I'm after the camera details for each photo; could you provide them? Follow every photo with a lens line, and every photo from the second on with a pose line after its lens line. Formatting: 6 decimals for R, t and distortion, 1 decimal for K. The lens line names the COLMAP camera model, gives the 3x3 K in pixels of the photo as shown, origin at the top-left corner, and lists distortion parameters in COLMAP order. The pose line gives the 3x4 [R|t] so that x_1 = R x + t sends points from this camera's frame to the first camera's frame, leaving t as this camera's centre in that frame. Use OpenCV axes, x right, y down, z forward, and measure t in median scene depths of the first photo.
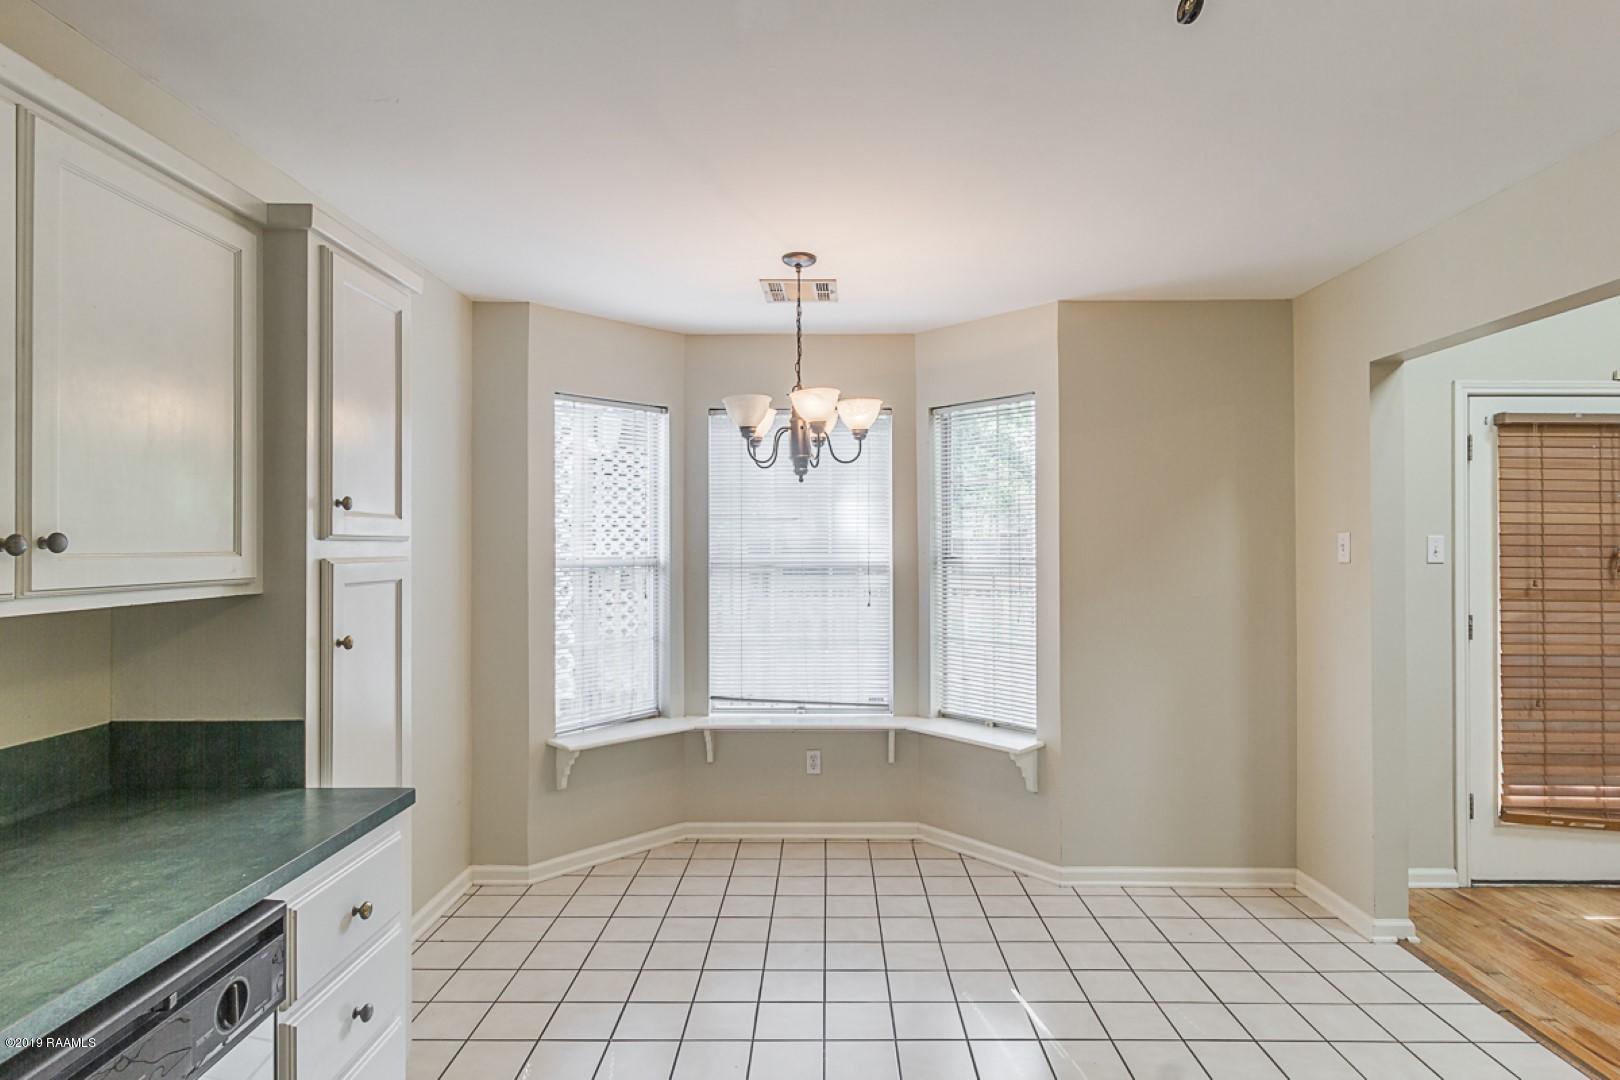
lens RADIAL K [[860.5, 0, 825.3], [0, 860.5, 542.6], [0, 0, 1]] dist [0.005018, -0.002423]
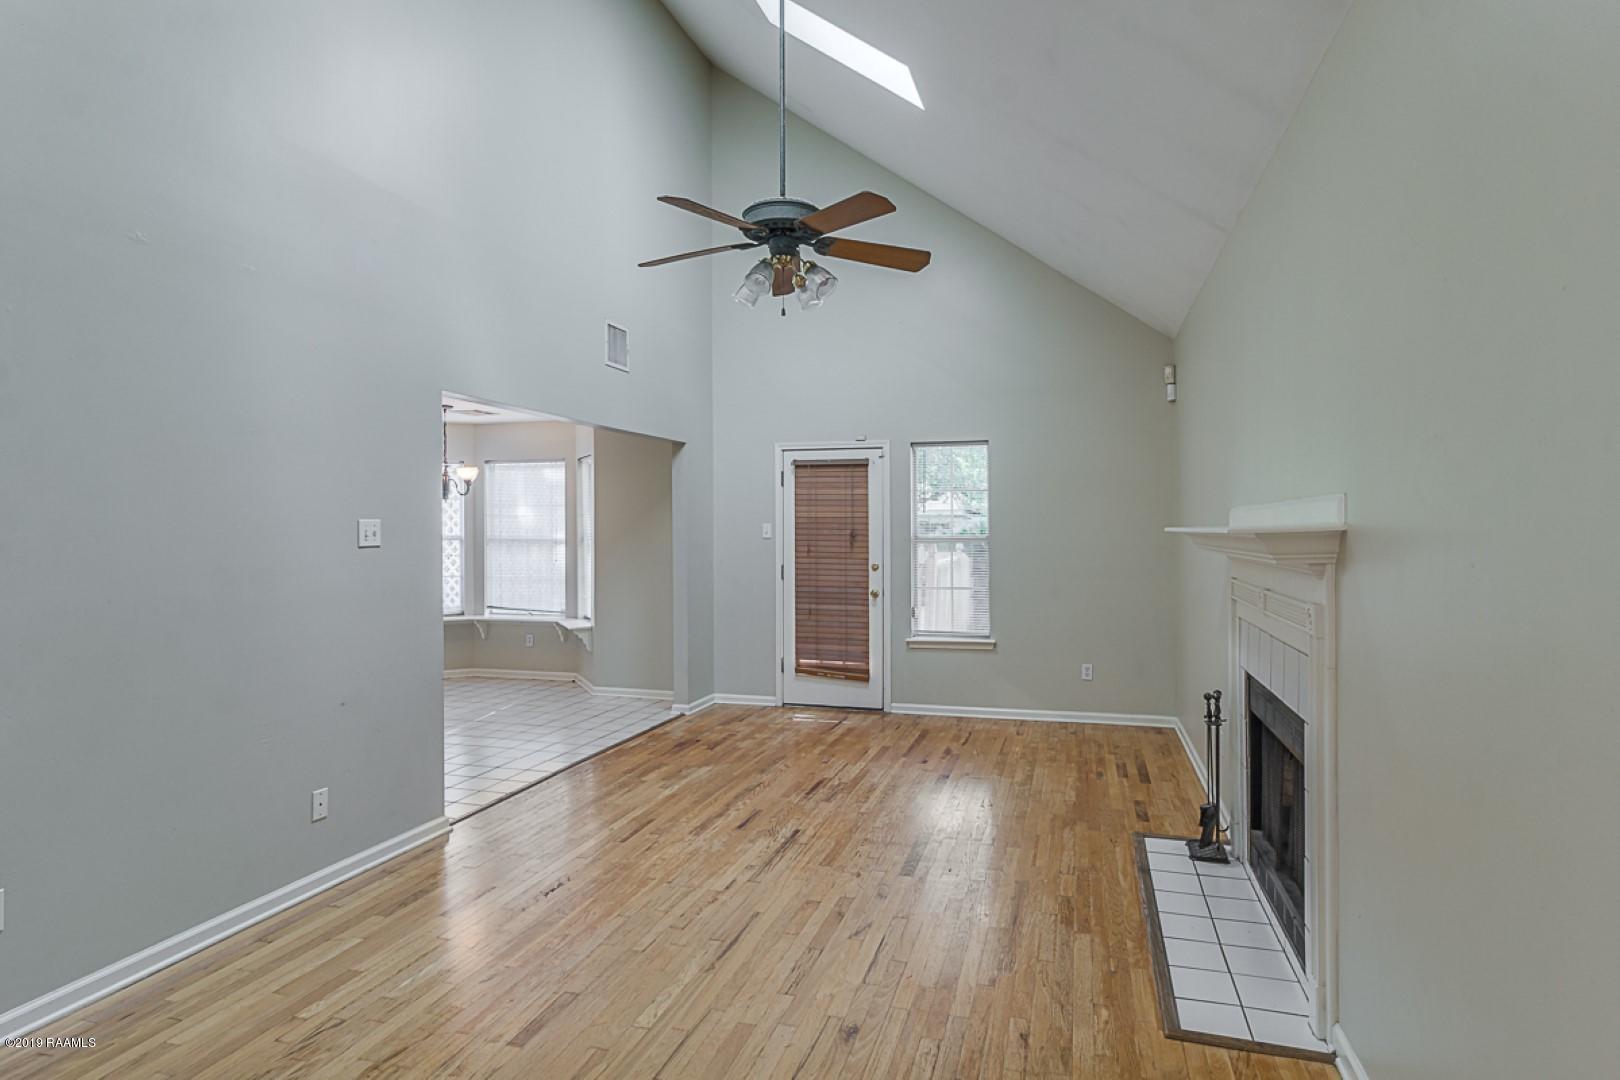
lens RADIAL K [[860.5, 0, 812.2], [0, 860.5, 515.8], [0, 0, 1]] dist [0.005018, -0.002423]
pose [[0.957292, -0.009116, -0.288979, 1.372254], [0.007085, 0.999942, -0.008076, -0.010617], [0.289036, 0.005683, 0.957301, -0.823377]]
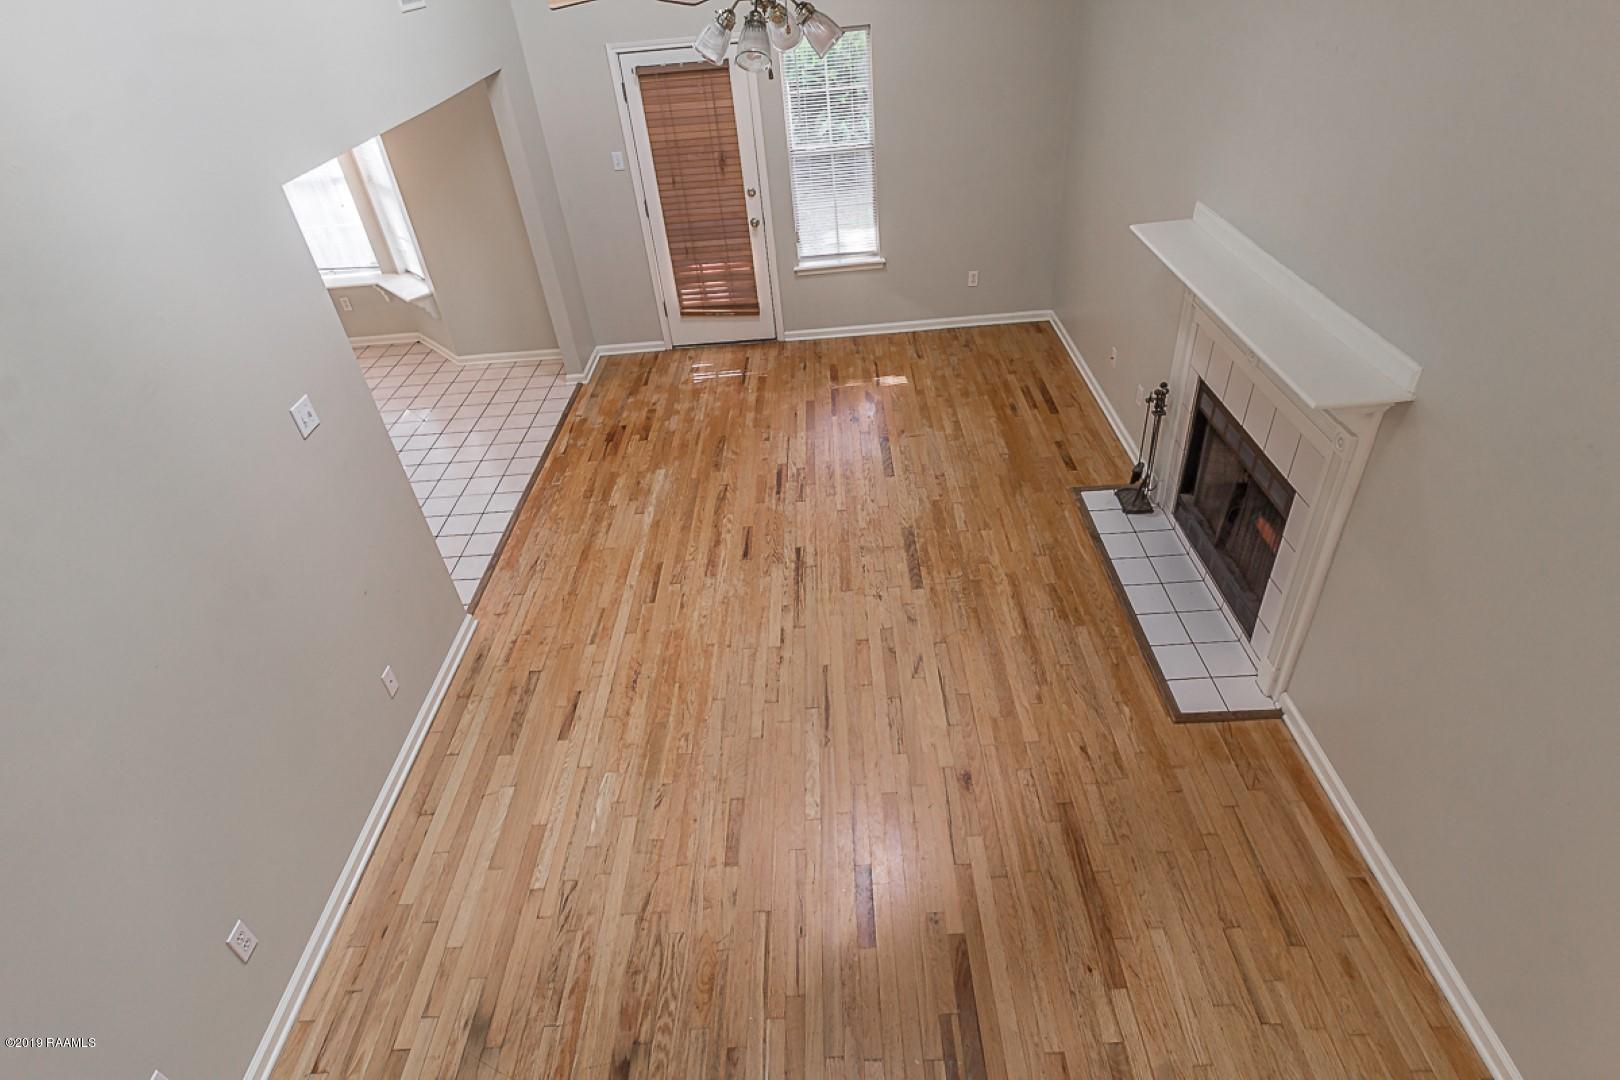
lens RADIAL K [[860.5, 0, 797.5], [0, 860.5, 522.3], [0, 0, 1]] dist [0.005018, -0.002423]
pose [[0.995968, -0.070481, -0.055492, 1.099873], [0.089636, 0.806251, 0.584743, -0.372050], [0.003527, -0.587360, 0.809318, -0.745925]]
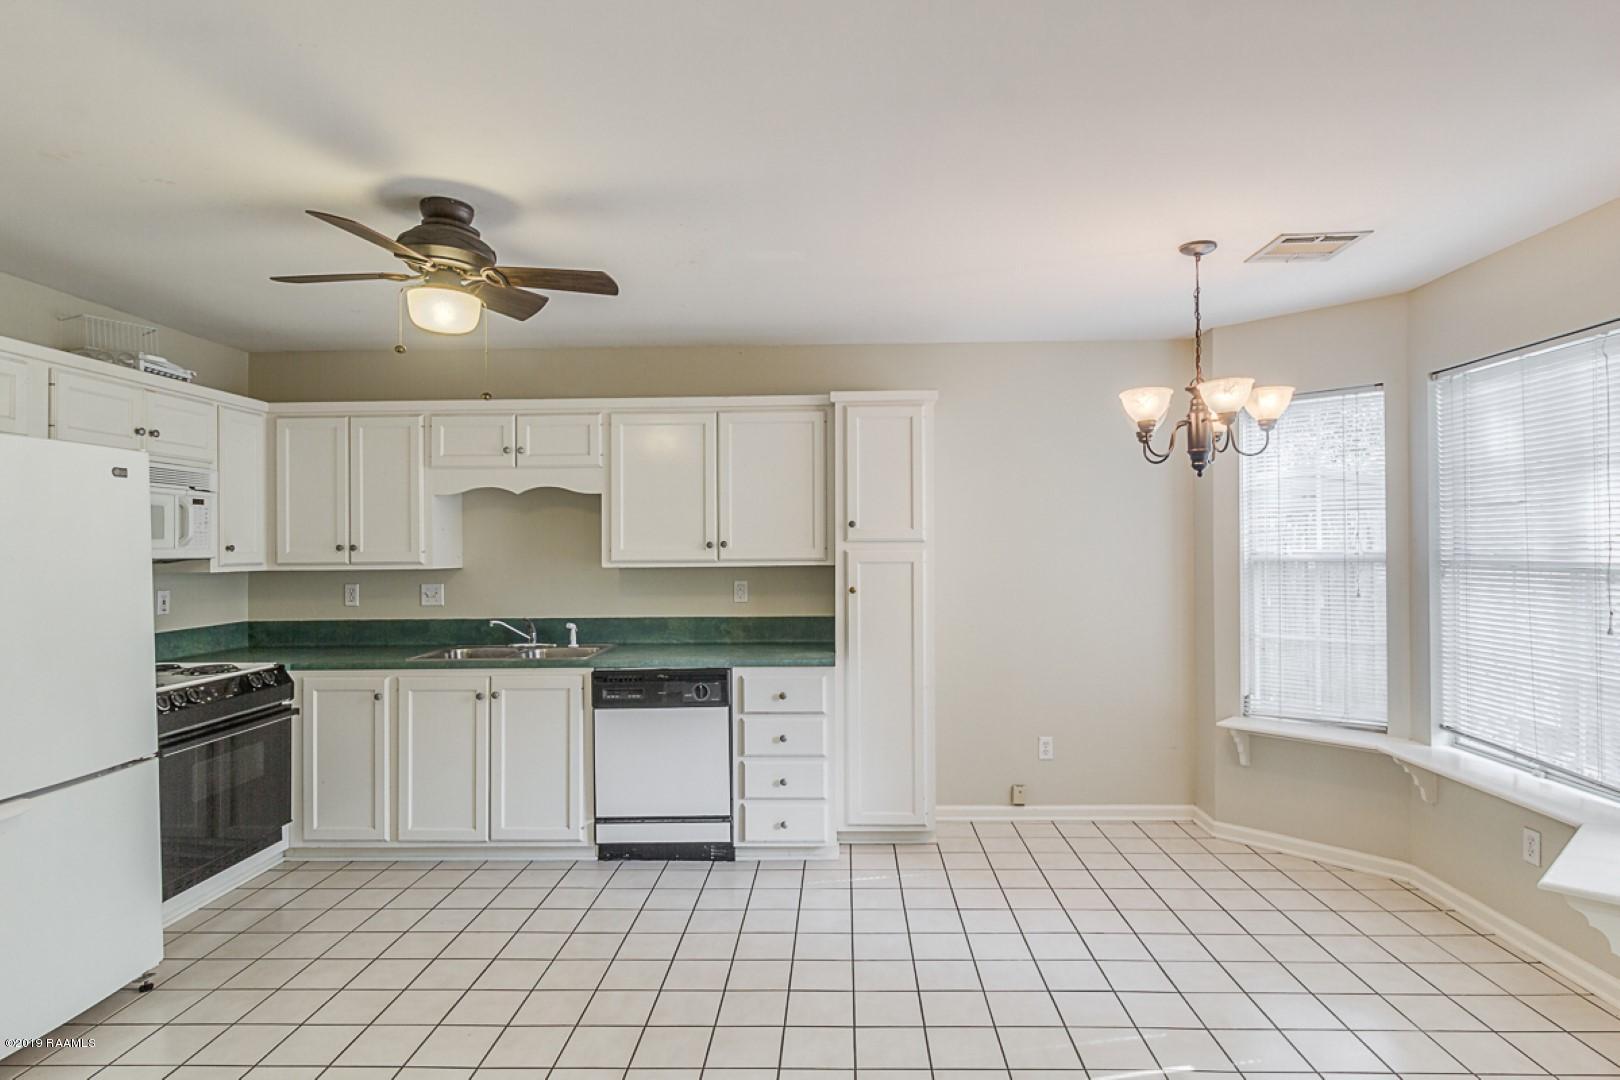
lens RADIAL K [[860.5, 0, 816.5], [0, 860.5, 545.2], [0, 0, 1]] dist [0.005018, -0.002423]
pose [[-0.022221, 0.005084, -0.999740, 0.813037], [0.012410, 0.999911, 0.004809, -0.002790], [0.999676, -0.012300, -0.022282, 0.501589]]
